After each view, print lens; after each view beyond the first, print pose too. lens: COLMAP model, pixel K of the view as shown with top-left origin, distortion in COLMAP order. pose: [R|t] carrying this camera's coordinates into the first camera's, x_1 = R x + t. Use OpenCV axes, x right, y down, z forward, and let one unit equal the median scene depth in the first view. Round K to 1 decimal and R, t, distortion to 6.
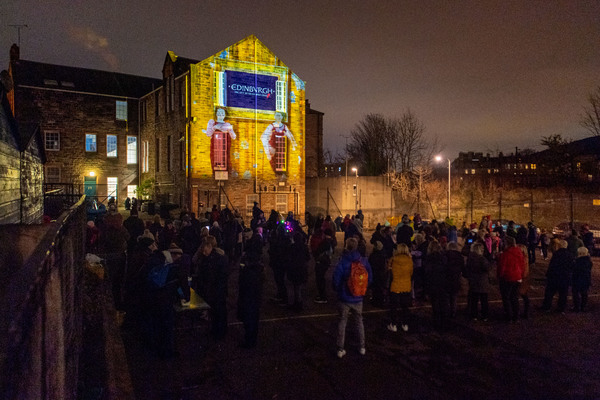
lens RADIAL K [[489.5, 0, 337.8], [0, 489.5, 199.5], [0, 0, 1]] dist [-0.002846, -0.001166]
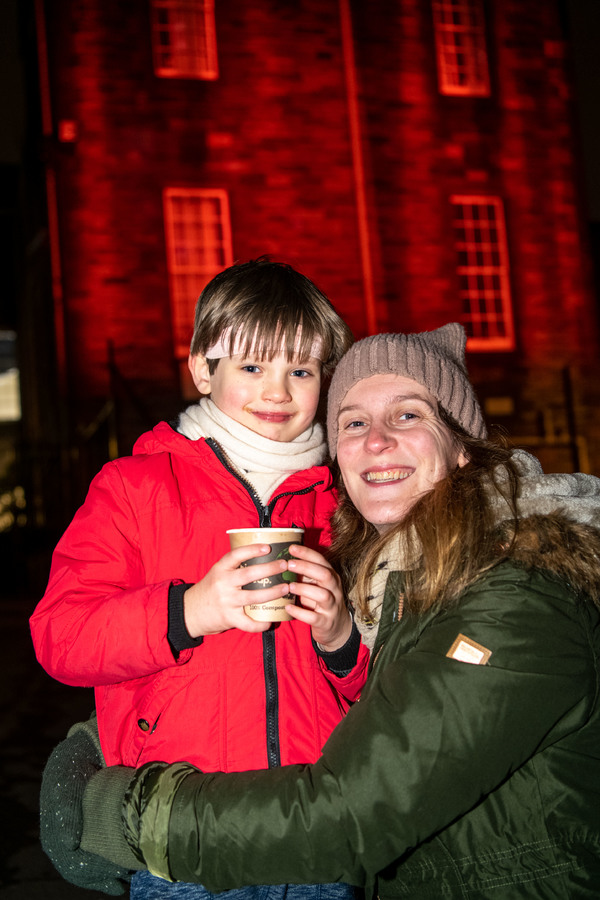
lens RADIAL K [[933.8, 0, 273.0], [0, 933.8, 450.3], [0, 0, 1]] dist [0.003227, 0.025597]
pose [[0.935803, -0.100783, -0.337810, -0.070473], [0.067809, 0.991829, -0.108060, 0.026481], [0.345941, 0.078217, 0.934991, 0.579168]]
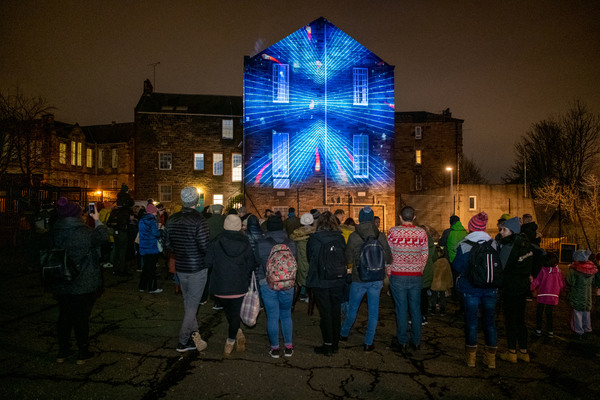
lens RADIAL K [[432.0, 0, 300.0], [0, 432.0, 200.0], [0, 0, 1]] dist [-0.021749, 0.006003]
pose [[0.868285, -0.020605, -0.495638, 0.147328], [-0.015318, 0.997547, -0.068304, 0.027242], [0.495830, 0.066900, 0.865839, 0.347297]]
